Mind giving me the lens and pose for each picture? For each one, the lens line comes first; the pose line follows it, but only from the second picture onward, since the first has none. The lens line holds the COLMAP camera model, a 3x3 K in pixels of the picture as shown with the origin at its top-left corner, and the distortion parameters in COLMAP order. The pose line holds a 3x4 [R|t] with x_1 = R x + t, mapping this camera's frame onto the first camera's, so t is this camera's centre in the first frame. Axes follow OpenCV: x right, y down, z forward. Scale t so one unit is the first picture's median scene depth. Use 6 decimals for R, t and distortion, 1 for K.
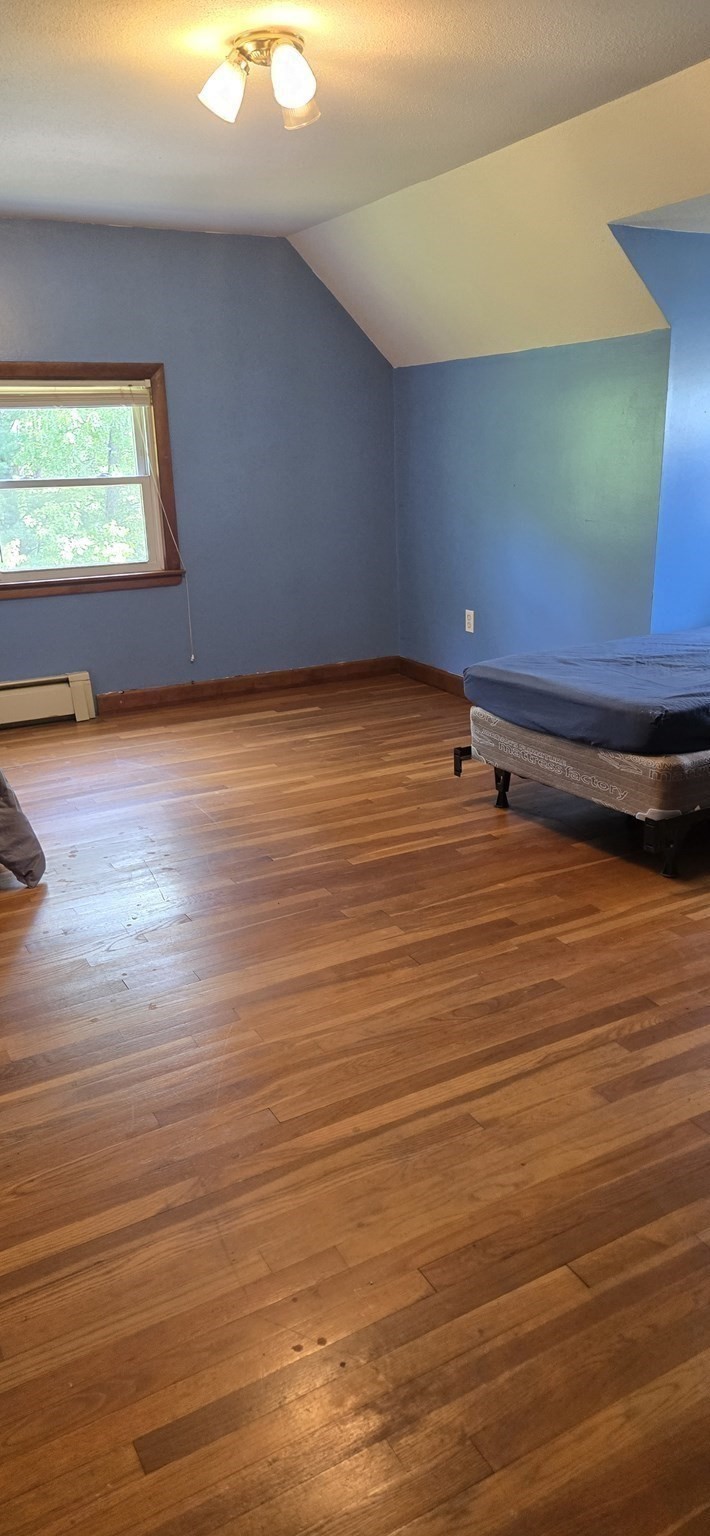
lens RADIAL K [[1073.5, 0, 355.0], [0, 1073.5, 768.0], [0, 0, 1]] dist [0.050070, -0.005096]
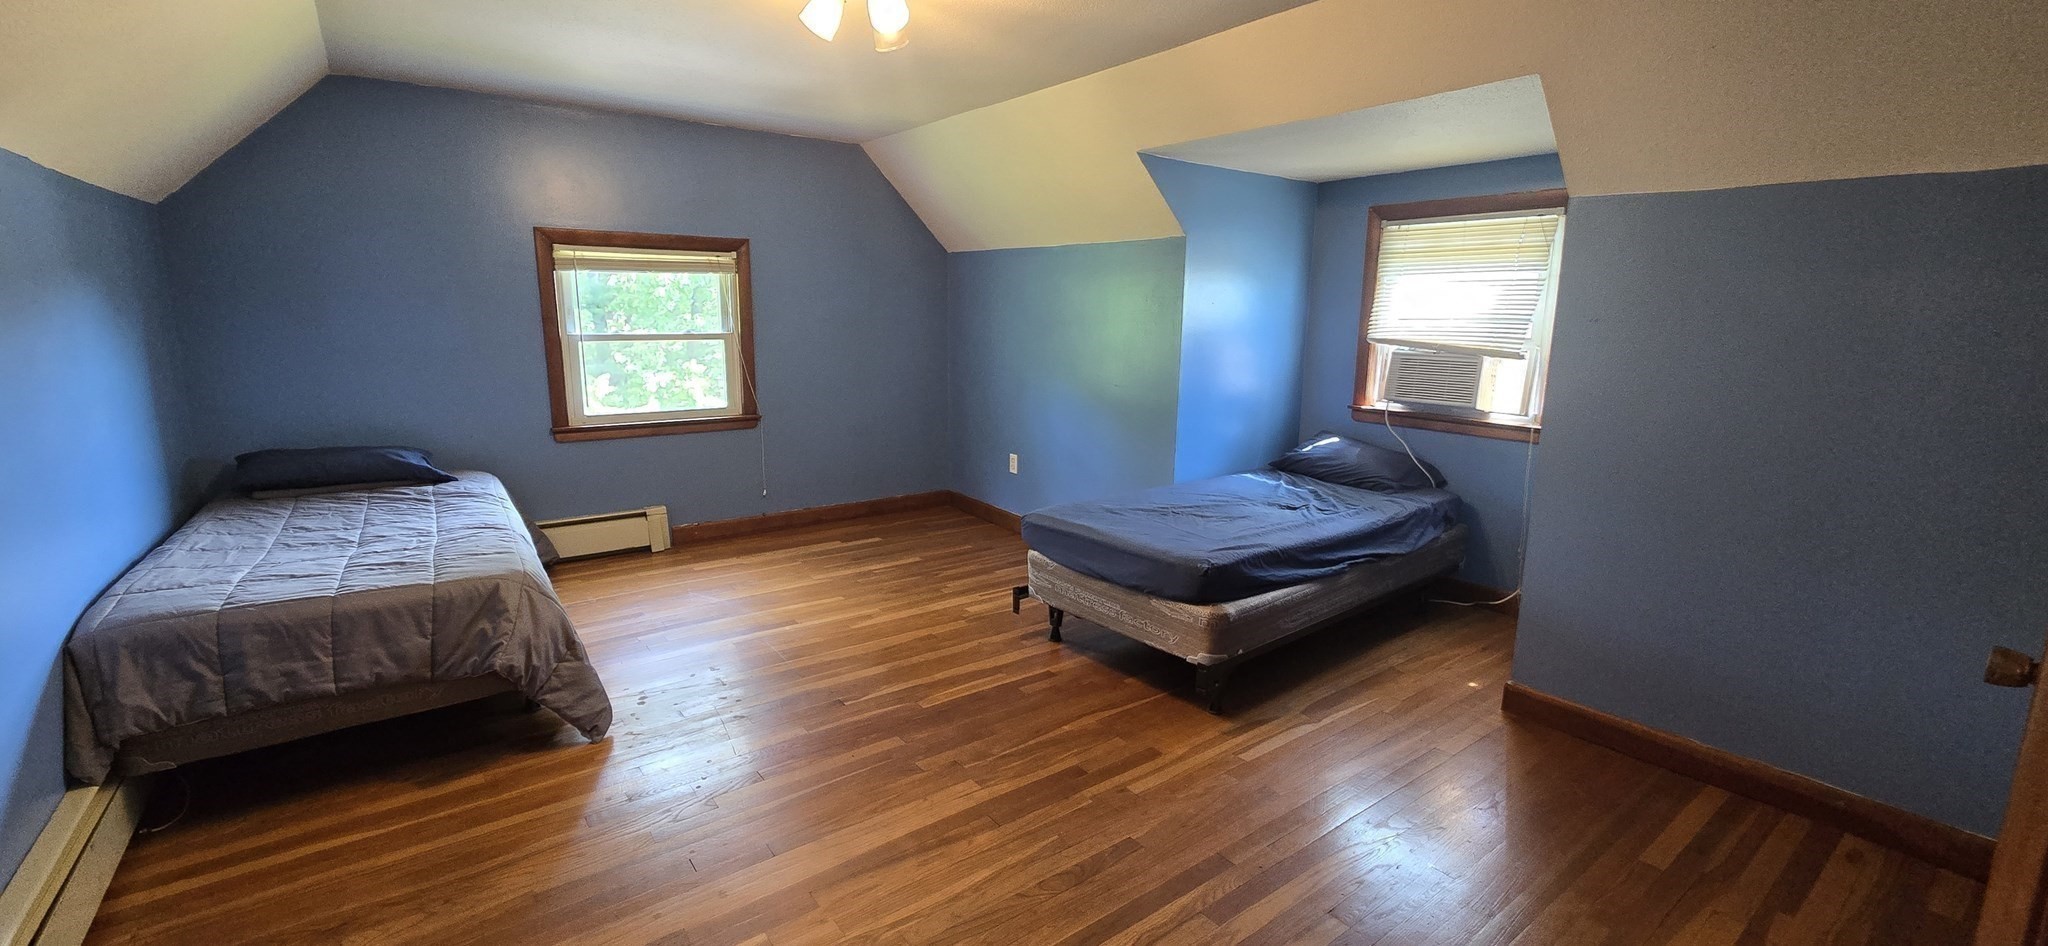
lens RADIAL K [[846.2, 0, 1022.7], [0, 846.2, 445.3], [0, 0, 1]] dist [-0.002465, -0.000075]
pose [[0.987354, 0.015611, 0.157760, -0.039040], [0.004606, 0.991895, -0.126976, -0.056392], [-0.158463, 0.126097, 0.979280, 0.140049]]
